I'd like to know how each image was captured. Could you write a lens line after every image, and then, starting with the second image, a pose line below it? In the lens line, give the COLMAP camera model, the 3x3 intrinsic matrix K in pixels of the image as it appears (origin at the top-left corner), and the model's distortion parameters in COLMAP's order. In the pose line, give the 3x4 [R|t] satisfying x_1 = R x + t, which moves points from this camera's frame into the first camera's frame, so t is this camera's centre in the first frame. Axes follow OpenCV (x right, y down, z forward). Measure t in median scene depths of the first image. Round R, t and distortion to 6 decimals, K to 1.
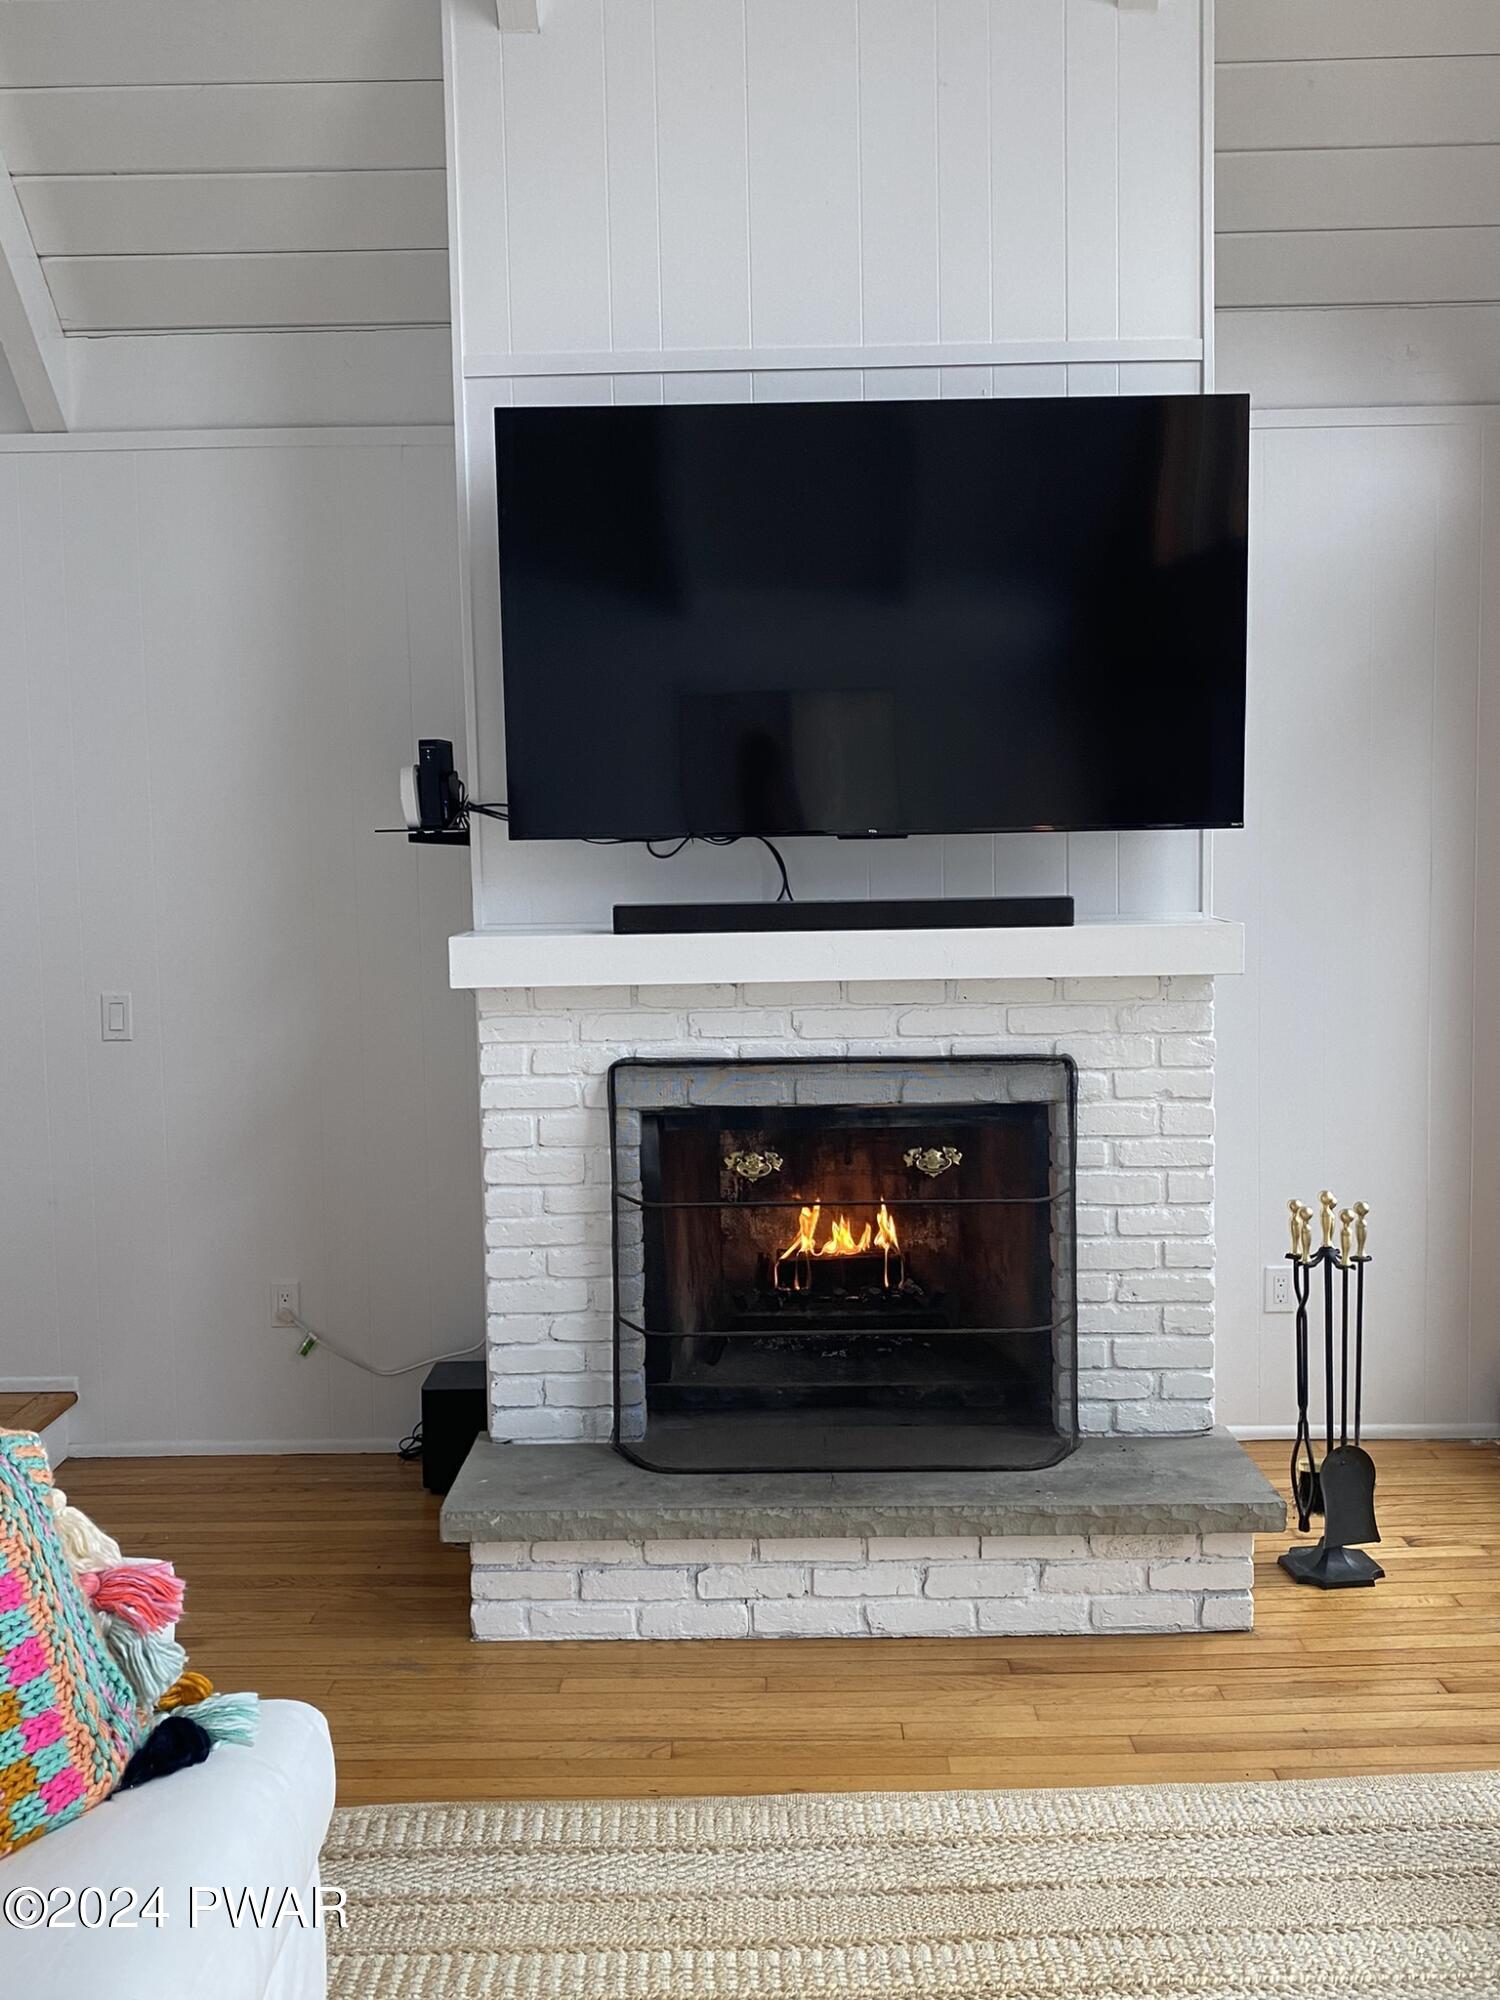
lens RADIAL K [[1757.6, 0, 751.0], [0, 1757.6, 954.6], [0, 0, 1]] dist [0.004927, 0.001265]
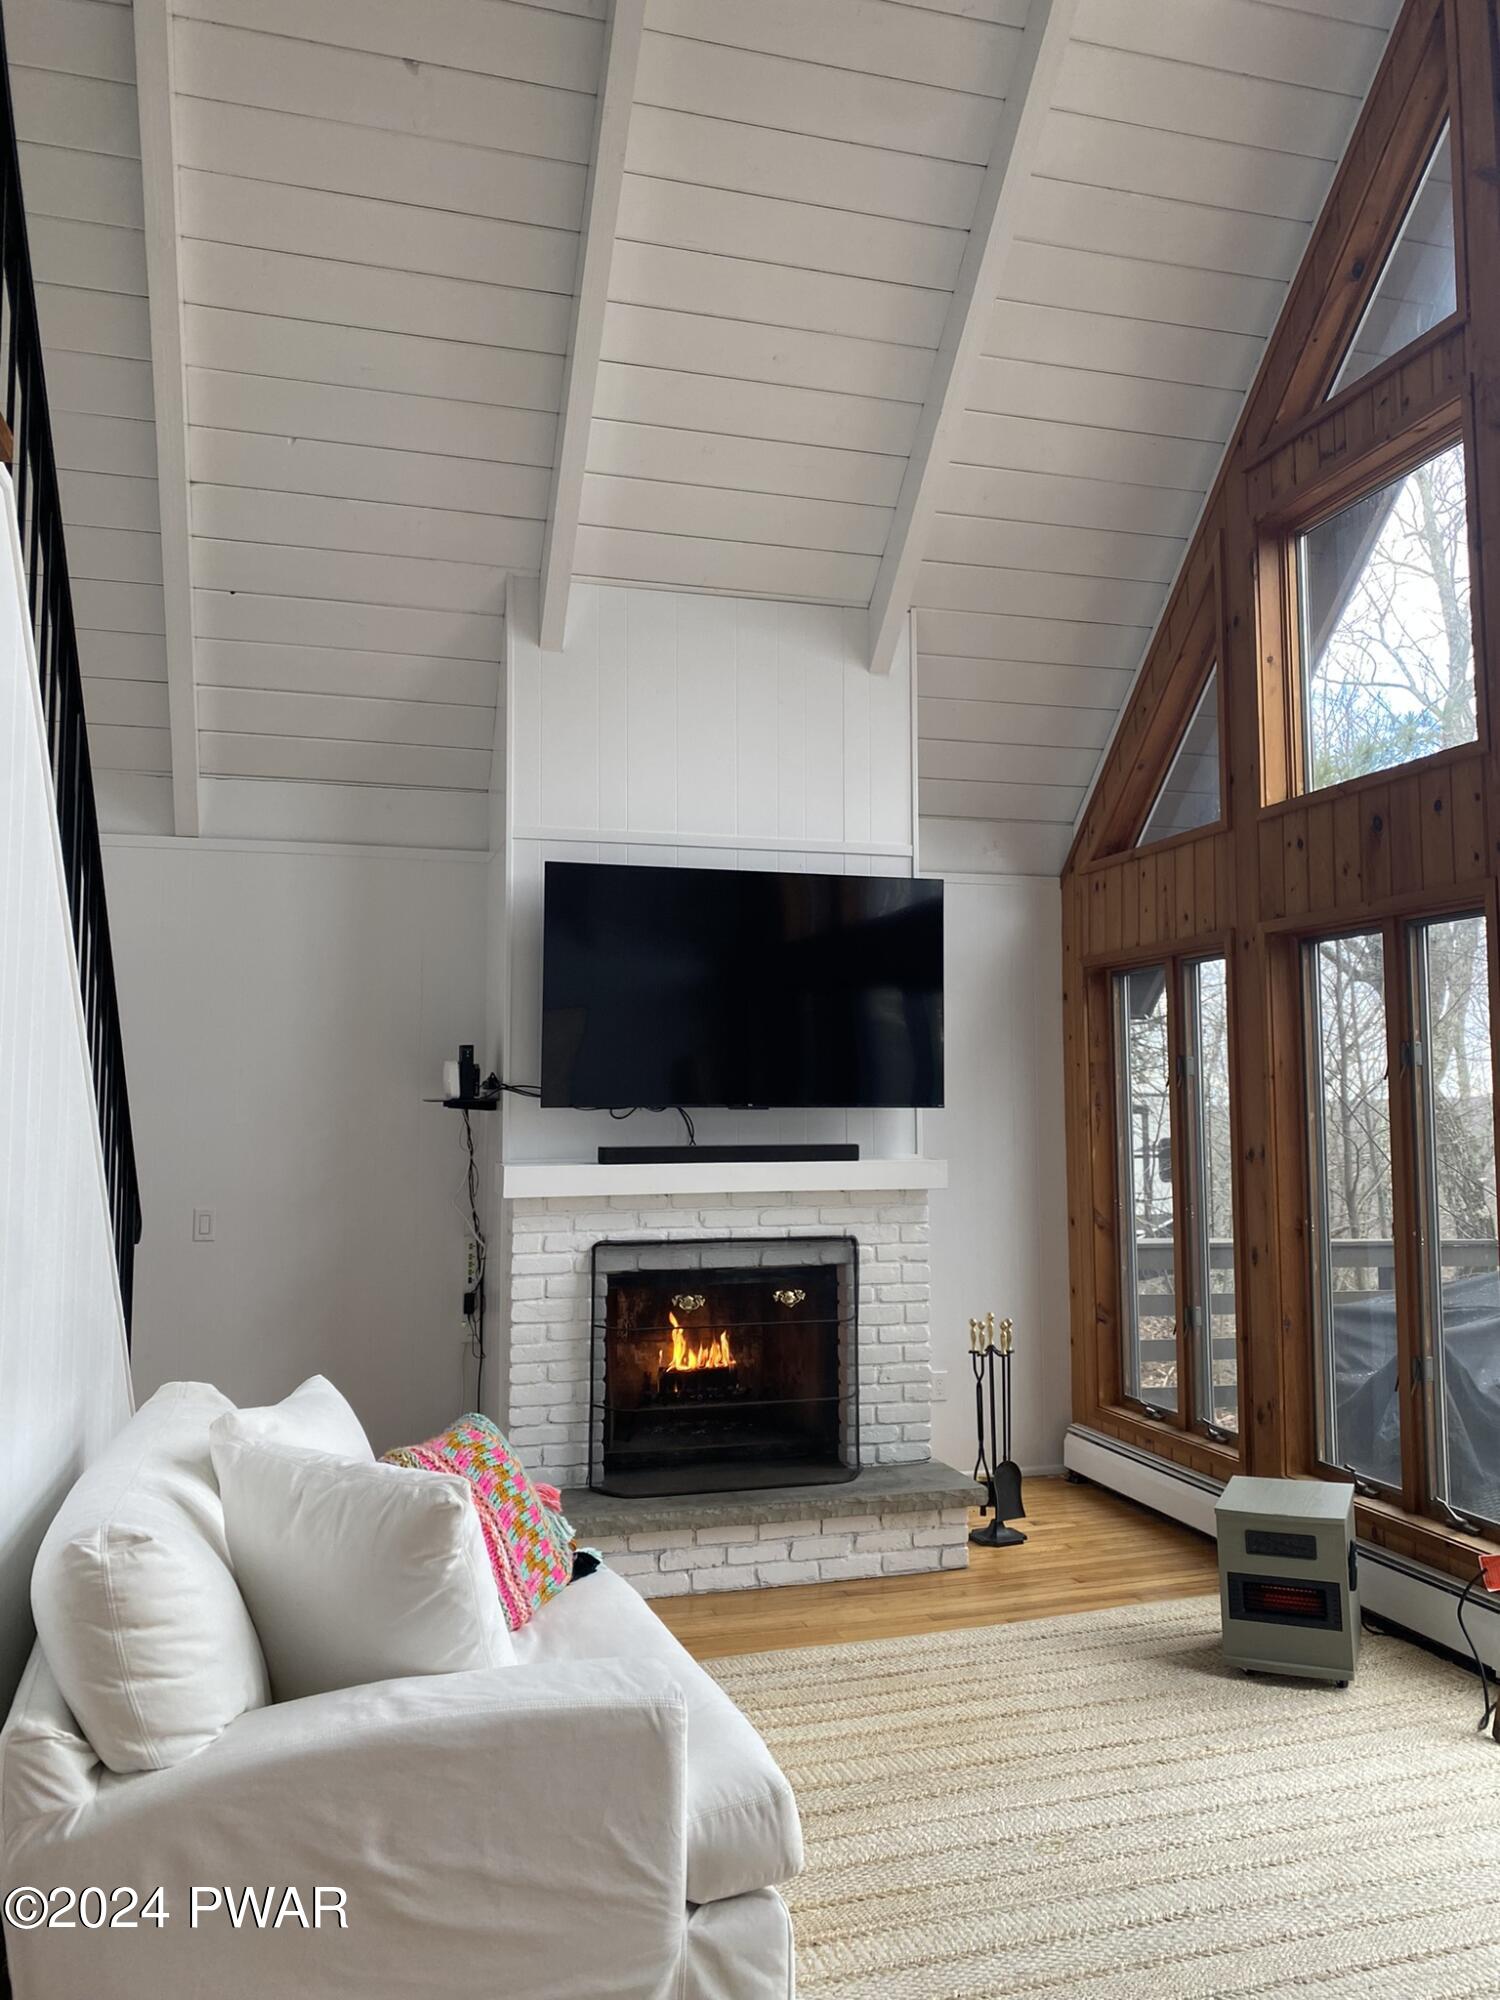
lens RADIAL K [[1530.2, 0, 750.0], [0, 1530.2, 1000.0], [0, 0, 1]] dist [0.011797, -0.003958]
pose [[0.955937, 0.032791, 0.291736, -0.361630], [0.005737, 0.991466, -0.130239, 0.022773], [-0.293517, 0.126174, 0.947590, -0.420361]]
